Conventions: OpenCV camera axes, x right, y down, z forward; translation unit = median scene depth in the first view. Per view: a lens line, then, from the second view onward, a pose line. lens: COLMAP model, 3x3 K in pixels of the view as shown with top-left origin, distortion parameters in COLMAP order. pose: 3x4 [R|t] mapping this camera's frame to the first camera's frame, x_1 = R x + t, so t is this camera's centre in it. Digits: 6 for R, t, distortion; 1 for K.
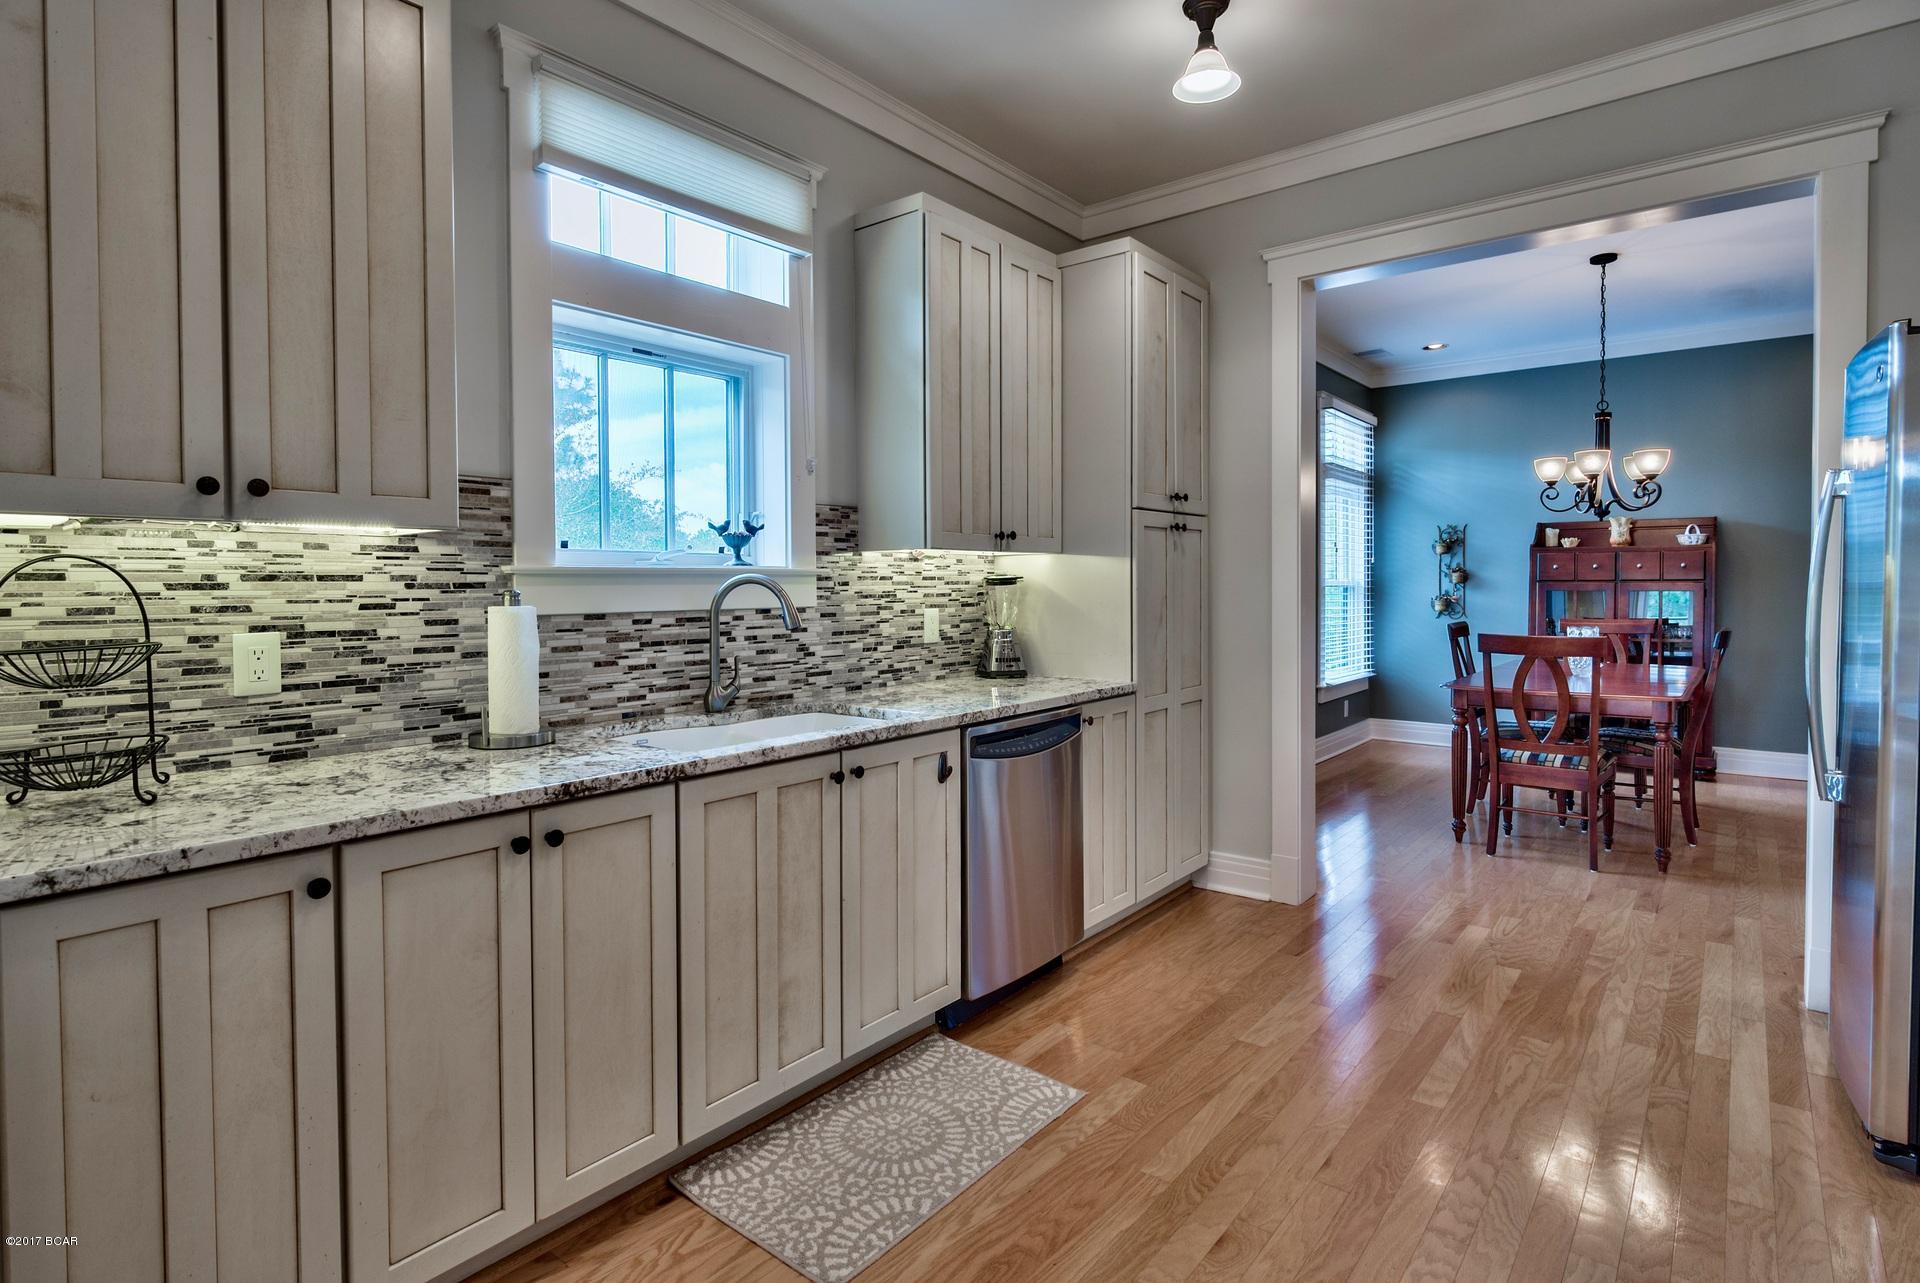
lens RADIAL K [[972.0, 0, 973.8], [0, 972.0, 603.1], [0, 0, 1]] dist [-0.009507, 0.005116]
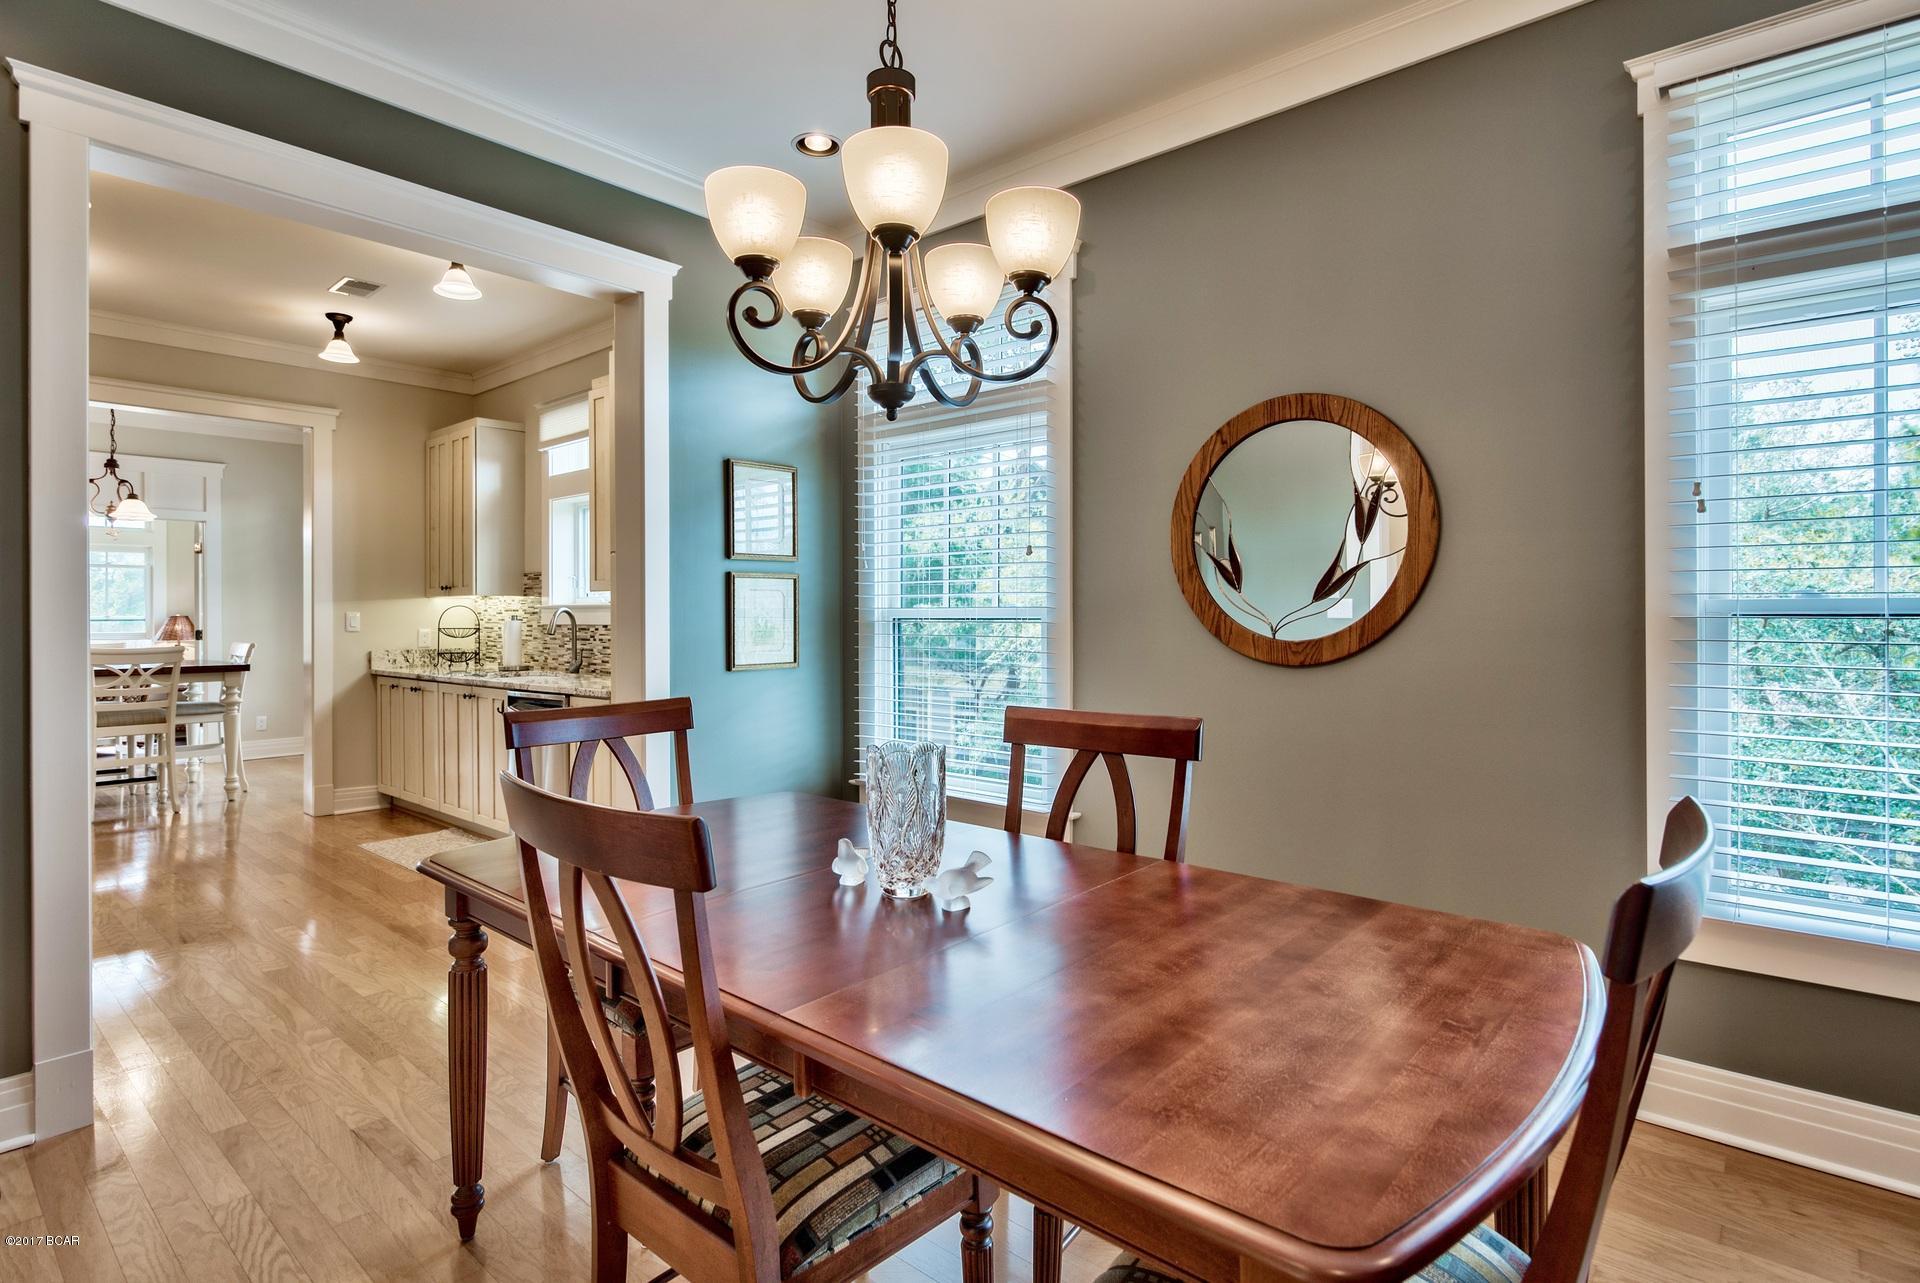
lens RADIAL K [[972.0, 0, 952.0], [0, 972.0, 616.7], [0, 0, 1]] dist [-0.009507, 0.005116]
pose [[-0.055272, 0.010065, -0.998421, 1.498950], [-0.012869, 0.999859, 0.010792, -0.036288], [0.998388, 0.013445, -0.055135, 1.621892]]
